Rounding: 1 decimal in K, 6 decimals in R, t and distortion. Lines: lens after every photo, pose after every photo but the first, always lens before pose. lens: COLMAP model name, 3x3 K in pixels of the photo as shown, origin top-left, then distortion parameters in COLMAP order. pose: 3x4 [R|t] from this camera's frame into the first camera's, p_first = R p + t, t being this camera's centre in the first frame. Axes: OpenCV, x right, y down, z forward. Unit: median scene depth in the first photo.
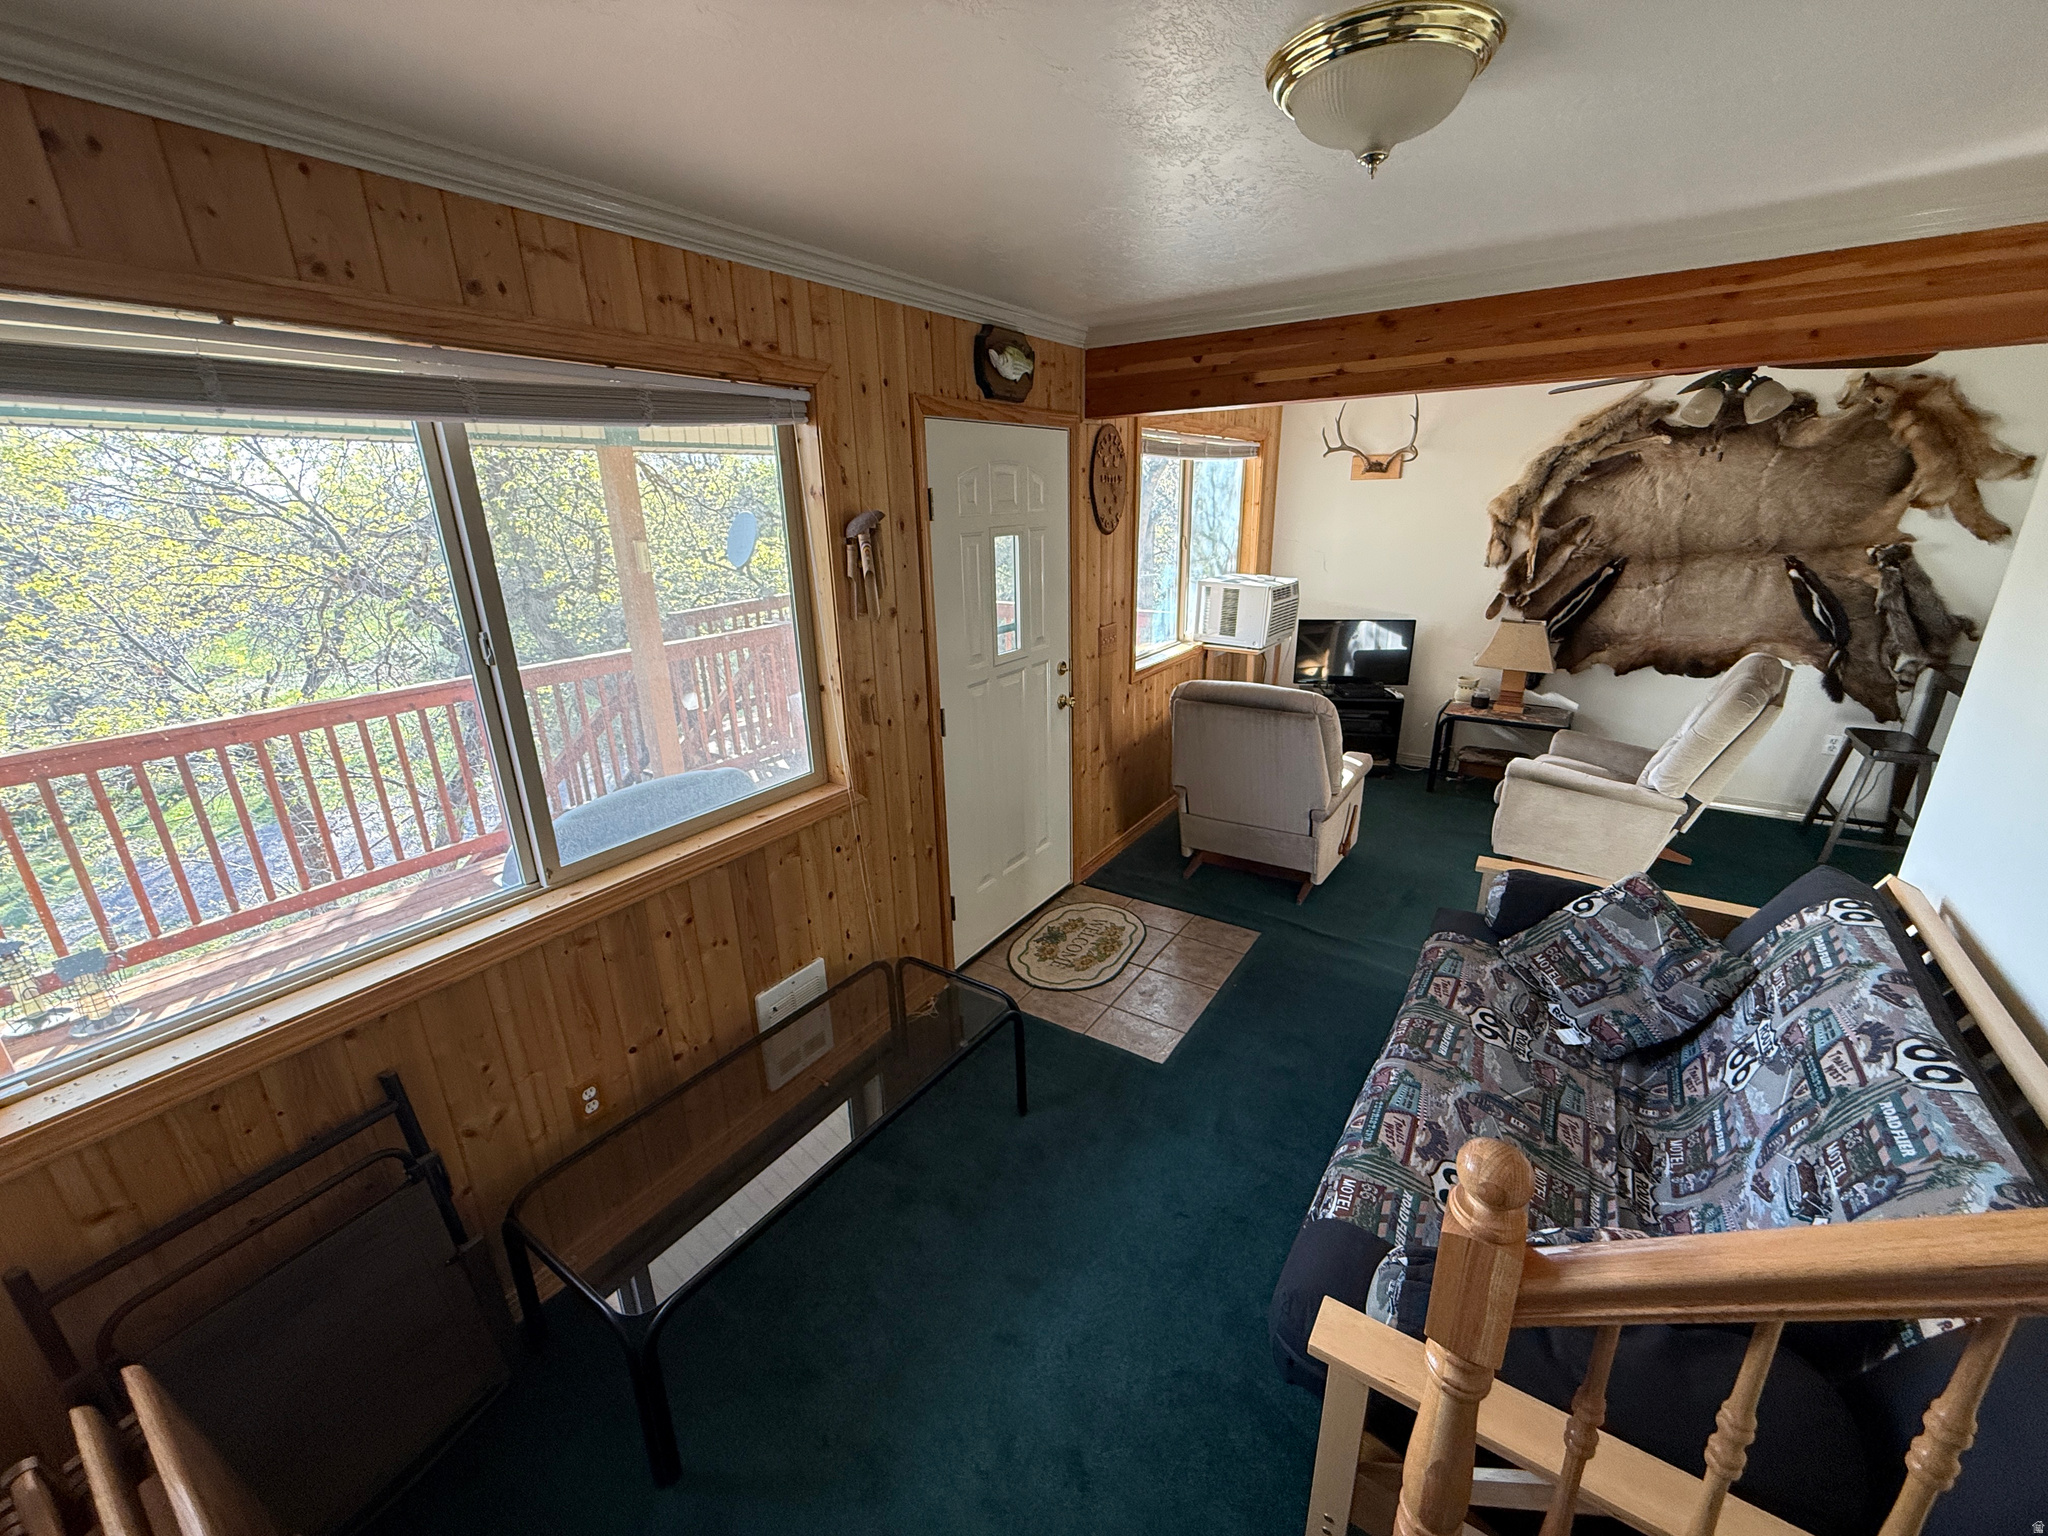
lens RADIAL K [[816.9, 0, 1022.2], [0, 816.9, 769.8], [0, 0, 1]] dist [0.001736, -0.000118]
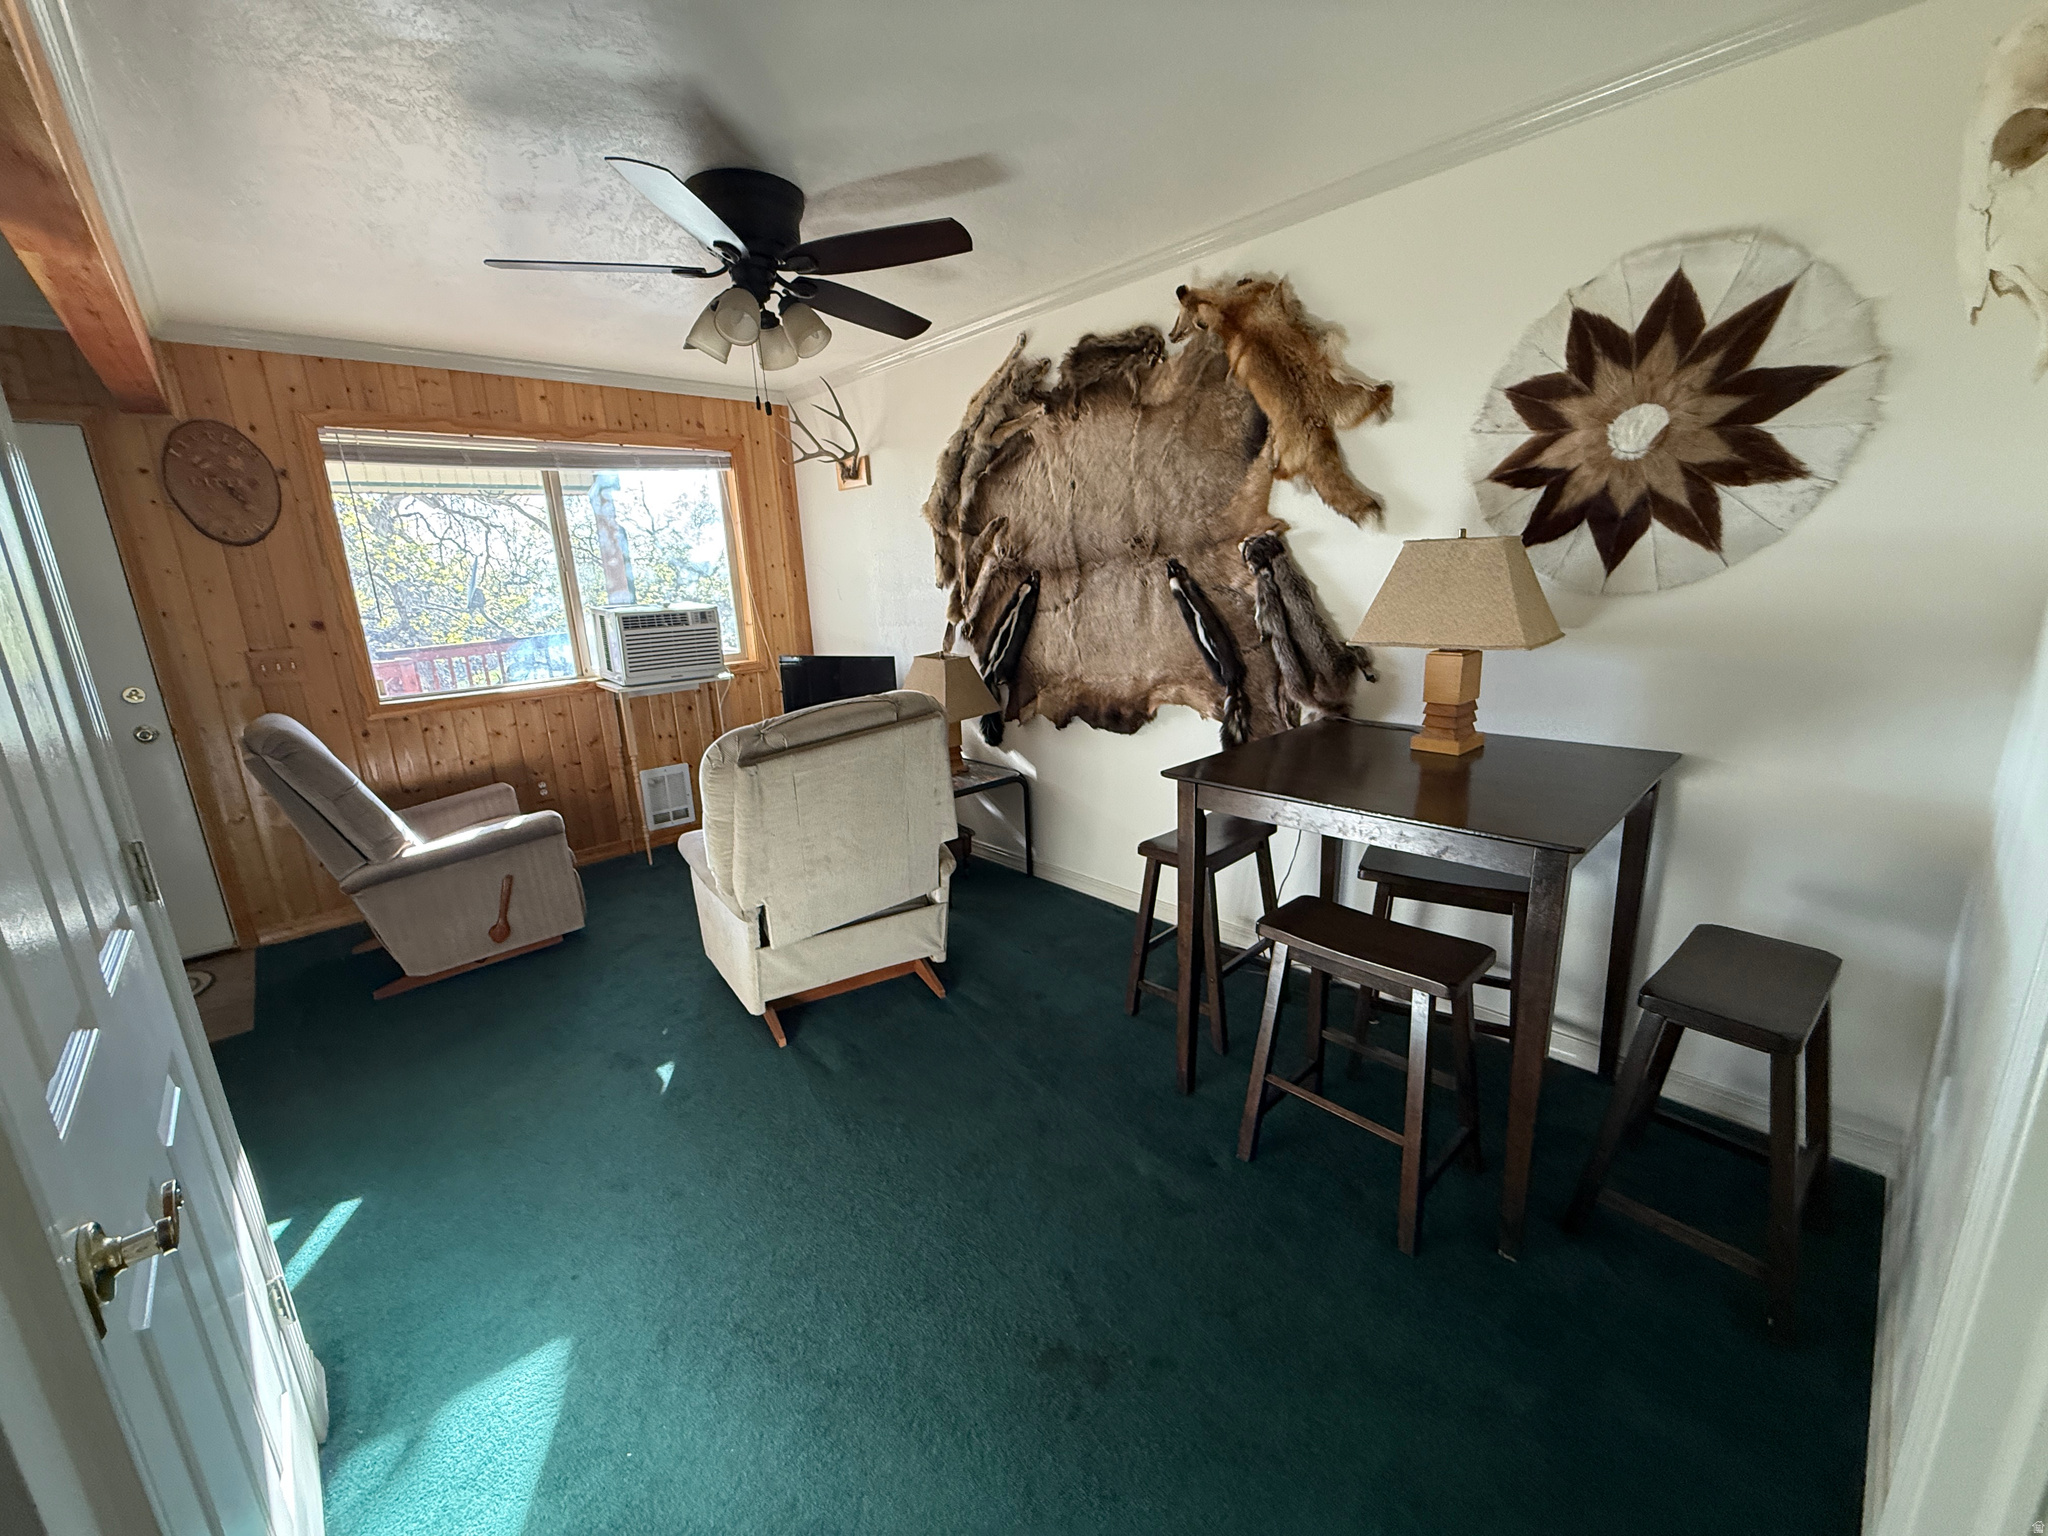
lens RADIAL K [[816.9, 0, 1025.0], [0, 816.9, 763.2], [0, 0, 1]] dist [0.001736, -0.000118]
pose [[0.976722, 0.029776, -0.212431, 0.967519], [-0.045716, 0.996462, -0.070523, -0.036183], [0.209580, 0.078593, 0.974628, 0.316595]]
